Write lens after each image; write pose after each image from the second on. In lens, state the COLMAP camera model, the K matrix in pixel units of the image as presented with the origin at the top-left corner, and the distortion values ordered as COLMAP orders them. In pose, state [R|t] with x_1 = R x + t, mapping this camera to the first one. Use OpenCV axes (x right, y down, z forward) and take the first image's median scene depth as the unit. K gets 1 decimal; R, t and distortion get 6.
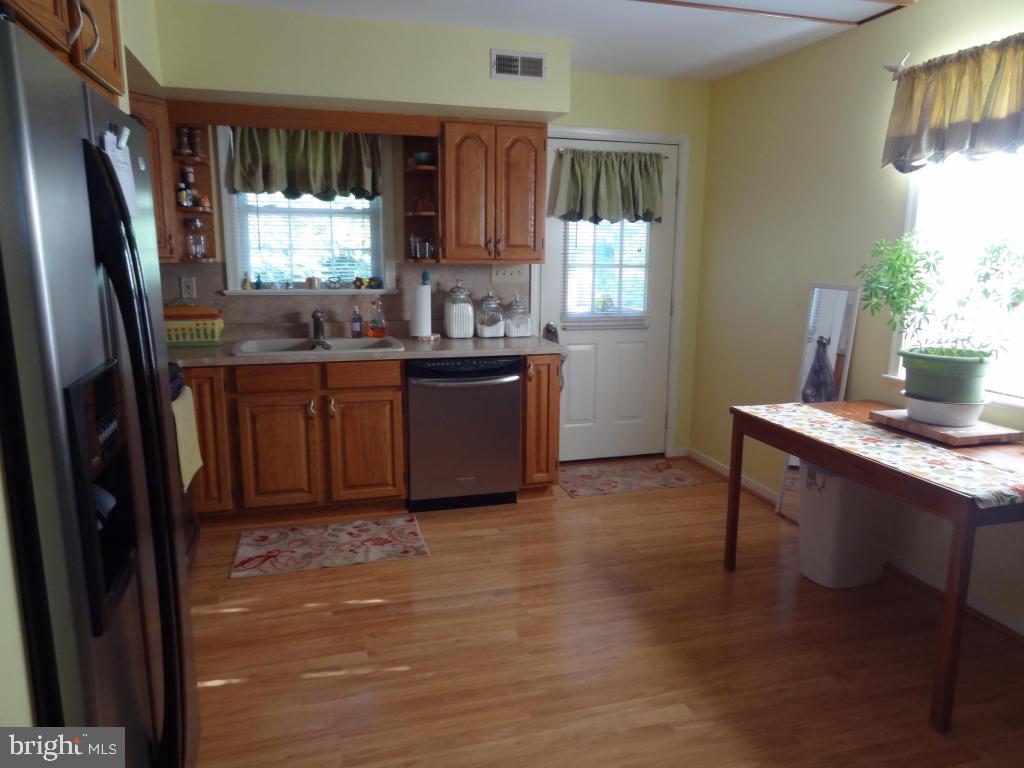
lens RADIAL K [[719.4, 0, 514.6], [0, 719.4, 384.4], [0, 0, 1]] dist [0.001837, 0.003631]
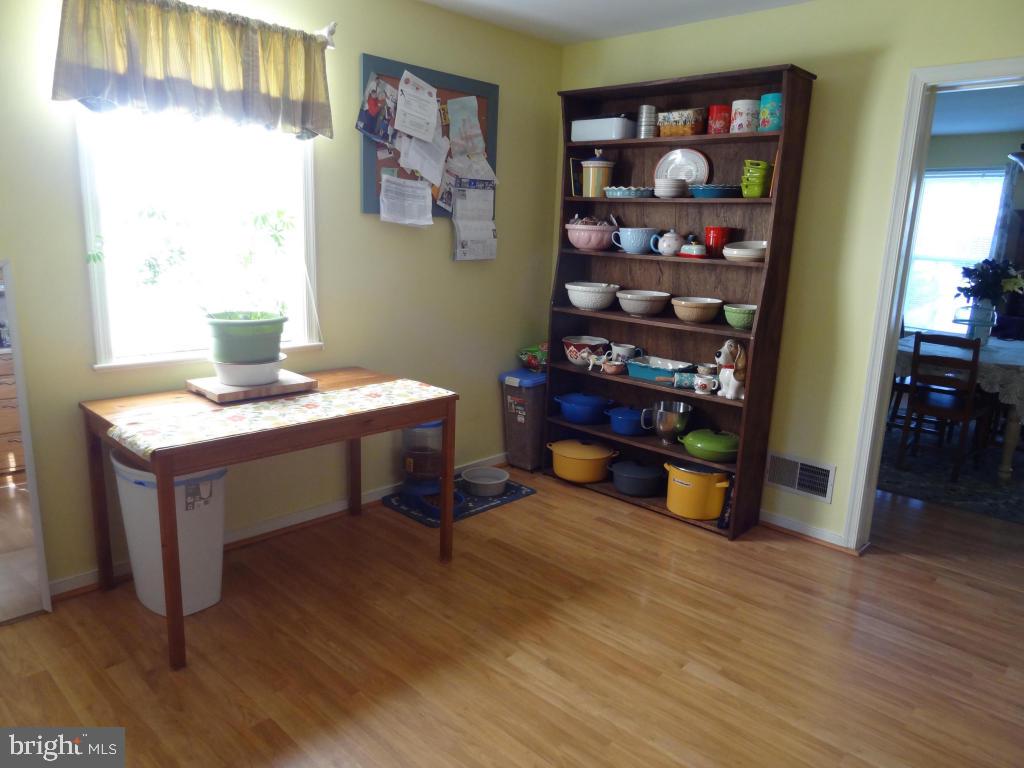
lens RADIAL K [[719.4, 0, 514.6], [0, 719.4, 384.4], [0, 0, 1]] dist [0.001837, 0.003631]
pose [[-0.495236, -0.216041, 0.841468, -0.538909], [0.116658, 0.943277, 0.310837, -0.251380], [-0.860890, 0.252102, -0.441942, 1.260973]]
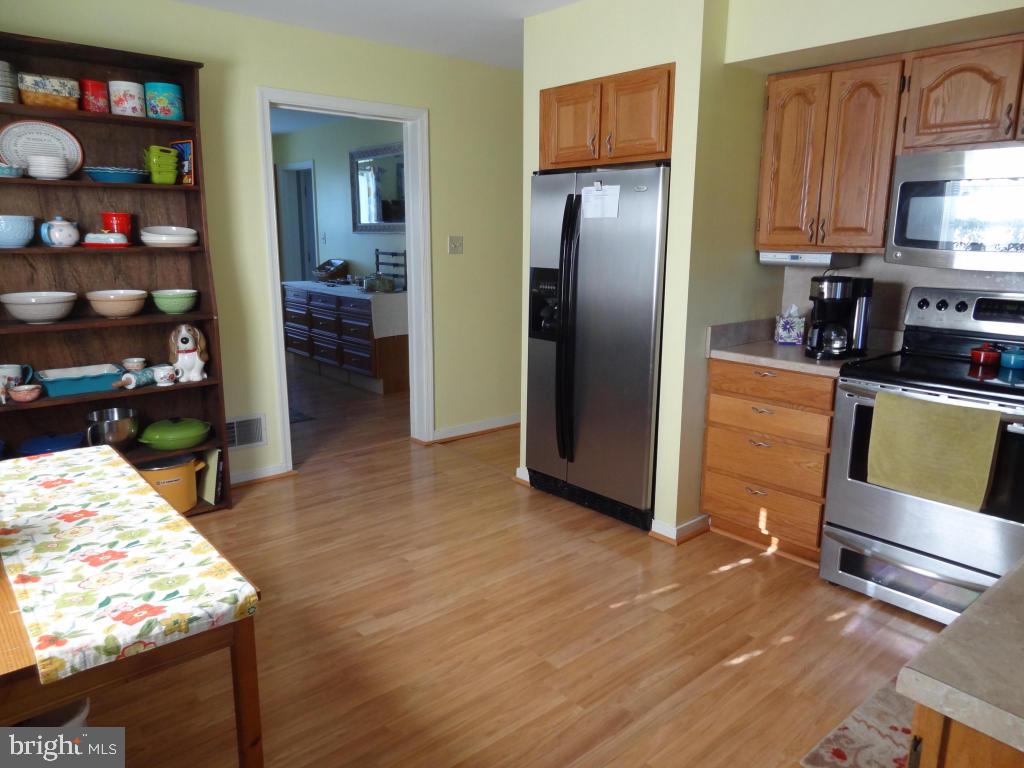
lens RADIAL K [[719.4, 0, 514.6], [0, 719.4, 384.4], [0, 0, 1]] dist [0.001837, 0.003631]
pose [[-0.911623, 0.072114, -0.404653, 0.413422], [-0.090263, 0.925333, 0.368254, -0.320876], [0.400995, 0.372234, -0.837045, 1.743758]]
